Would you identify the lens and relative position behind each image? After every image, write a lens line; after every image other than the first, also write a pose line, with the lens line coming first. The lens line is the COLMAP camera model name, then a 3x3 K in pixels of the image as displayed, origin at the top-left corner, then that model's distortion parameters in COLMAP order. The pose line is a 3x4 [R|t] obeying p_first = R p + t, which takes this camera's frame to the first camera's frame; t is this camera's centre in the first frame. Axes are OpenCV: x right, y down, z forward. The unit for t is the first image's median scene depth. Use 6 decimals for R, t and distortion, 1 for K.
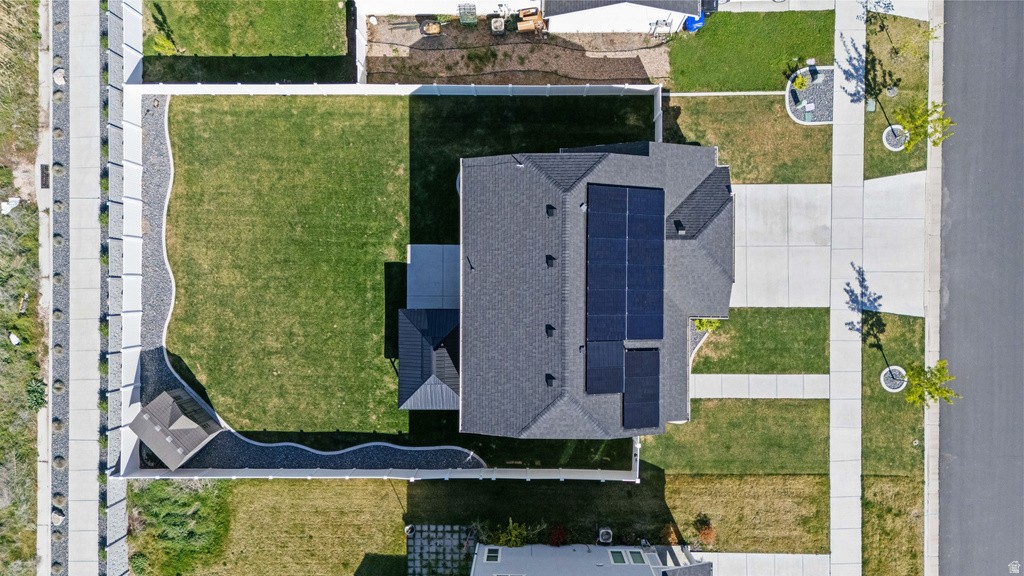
lens RADIAL K [[746.9, 0, 512.0], [0, 746.9, 288.0], [0, 0, 1]] dist [0.105475, -0.115122]
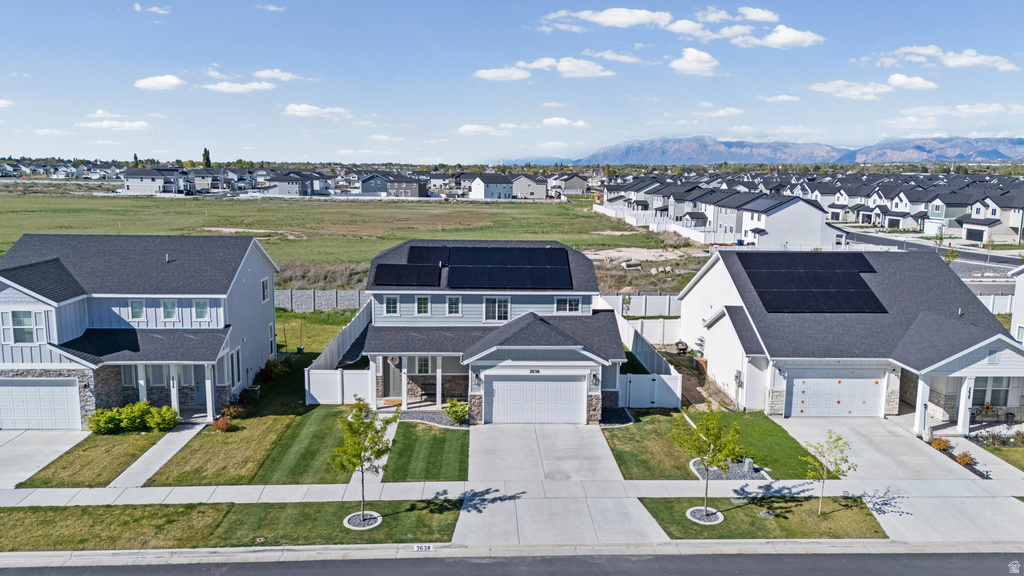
lens RADIAL K [[746.9, 0, 512.0], [0, 746.9, 288.0], [0, 0, 1]] dist [0.105475, -0.115122]
pose [[0.046108, 0.172588, -0.983914, 1.152630], [-0.998788, -0.009022, -0.048388, 0.018464], [-0.017228, 0.984953, 0.171963, 0.671251]]
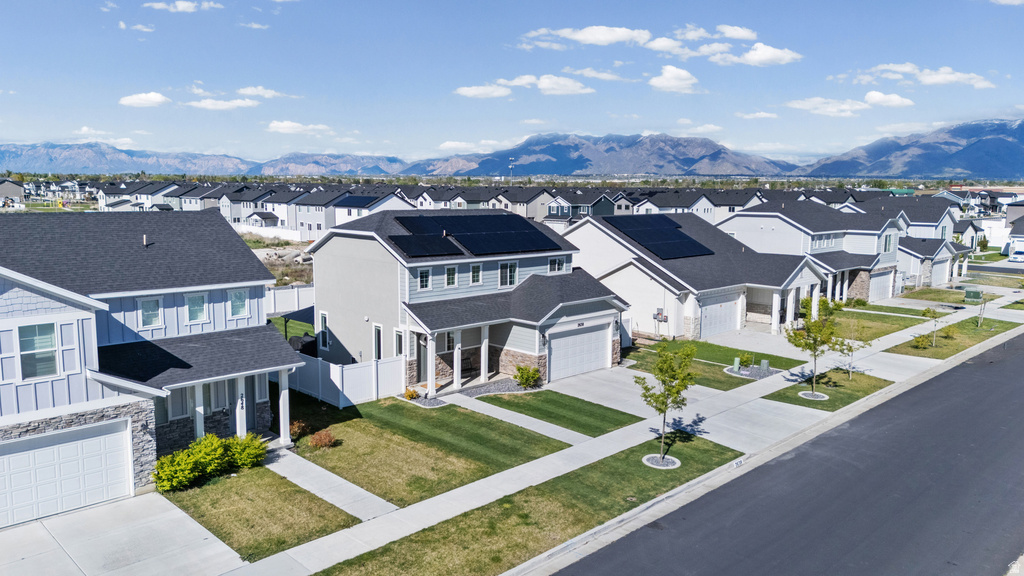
lens RADIAL K [[746.9, 0, 512.0], [0, 746.9, 288.0], [0, 0, 1]] dist [0.105475, -0.115122]
pose [[0.703567, 0.117008, -0.700930, 0.871874], [-0.710233, 0.082863, -0.699073, 0.686286], [-0.023716, 0.989668, 0.141403, 0.749909]]
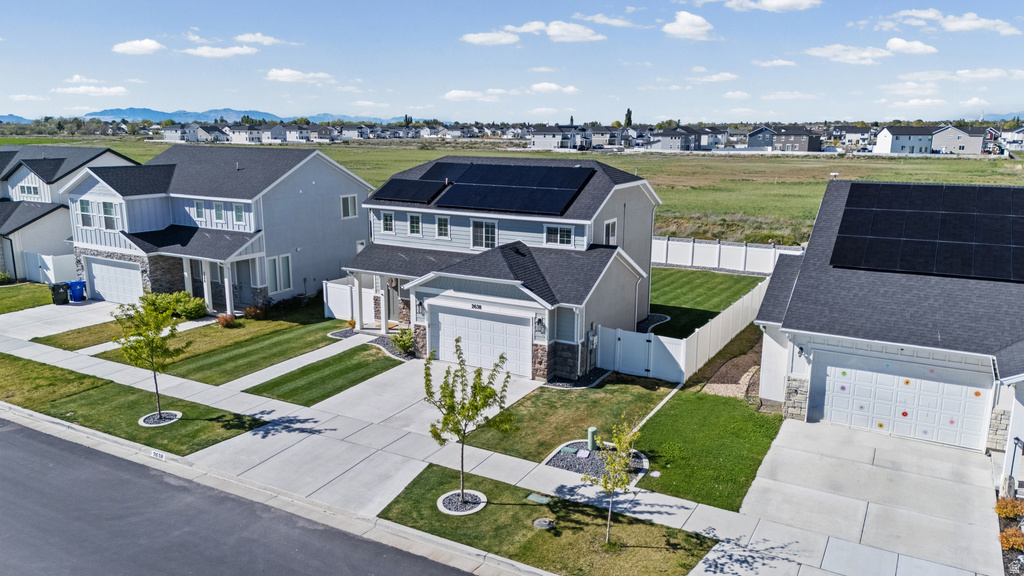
lens RADIAL K [[746.9, 0, 512.0], [0, 746.9, 288.0], [0, 0, 1]] dist [0.105475, -0.115122]
pose [[-0.489365, 0.196301, -0.849699, 0.897994], [-0.872078, -0.112030, 0.476372, -0.457512], [-0.001680, 0.974123, 0.226013, 0.737531]]
